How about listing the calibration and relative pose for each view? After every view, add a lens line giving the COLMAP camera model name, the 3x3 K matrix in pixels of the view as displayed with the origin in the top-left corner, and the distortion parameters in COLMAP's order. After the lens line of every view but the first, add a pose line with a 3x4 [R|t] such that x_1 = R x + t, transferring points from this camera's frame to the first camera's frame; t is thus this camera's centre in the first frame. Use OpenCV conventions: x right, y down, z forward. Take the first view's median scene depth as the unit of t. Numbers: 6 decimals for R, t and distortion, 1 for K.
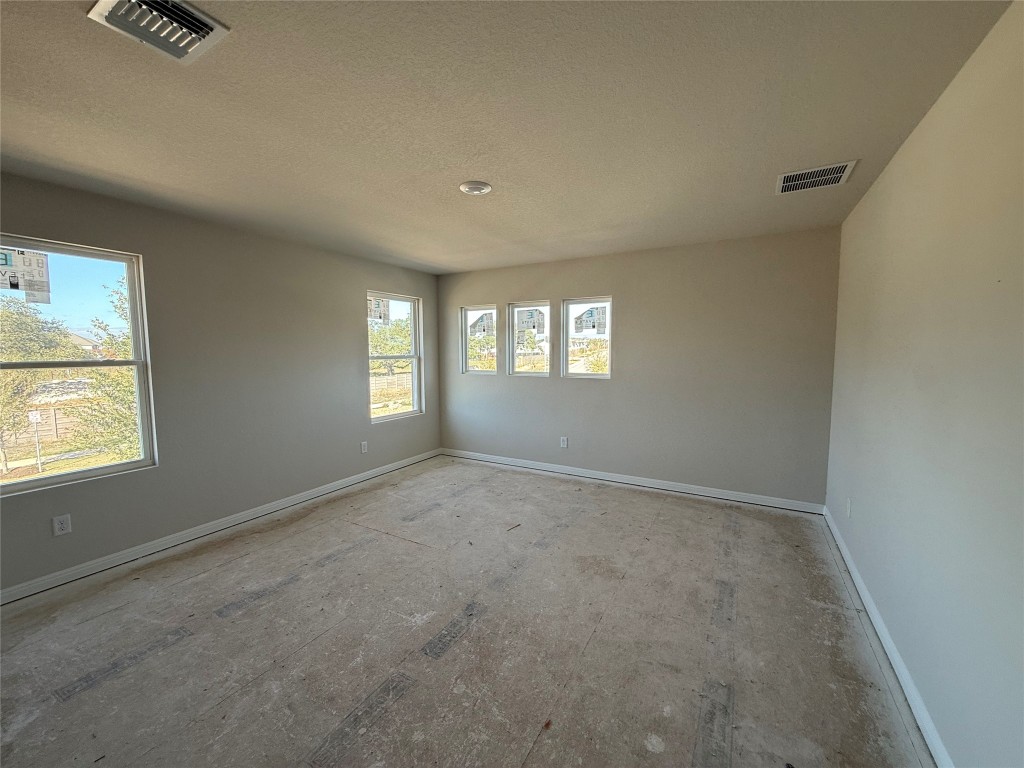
lens RADIAL K [[407.8, 0, 508.2], [0, 407.8, 382.4], [0, 0, 1]] dist [0.000426, -0.000187]
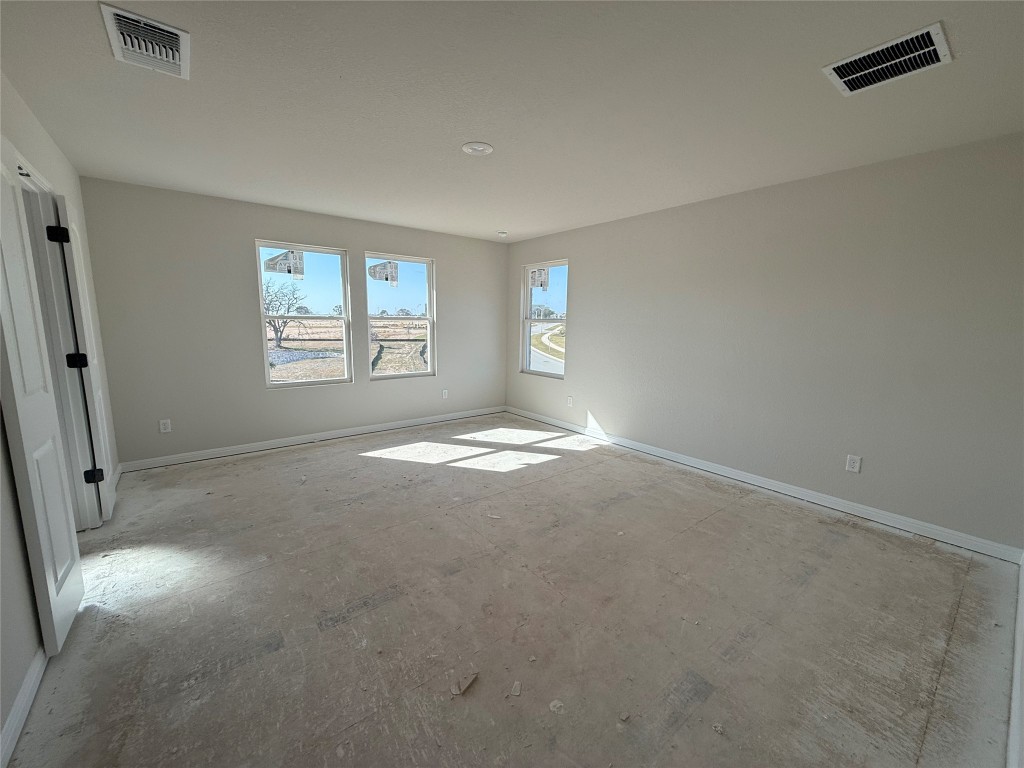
lens RADIAL K [[407.8, 0, 508.2], [0, 407.8, 382.4], [0, 0, 1]] dist [0.000426, -0.000187]
pose [[0.920441, 0.077042, -0.383213, 0.450785], [-0.053890, 0.996033, 0.070807, 0.017405], [0.387148, -0.044522, 0.920942, 0.105982]]
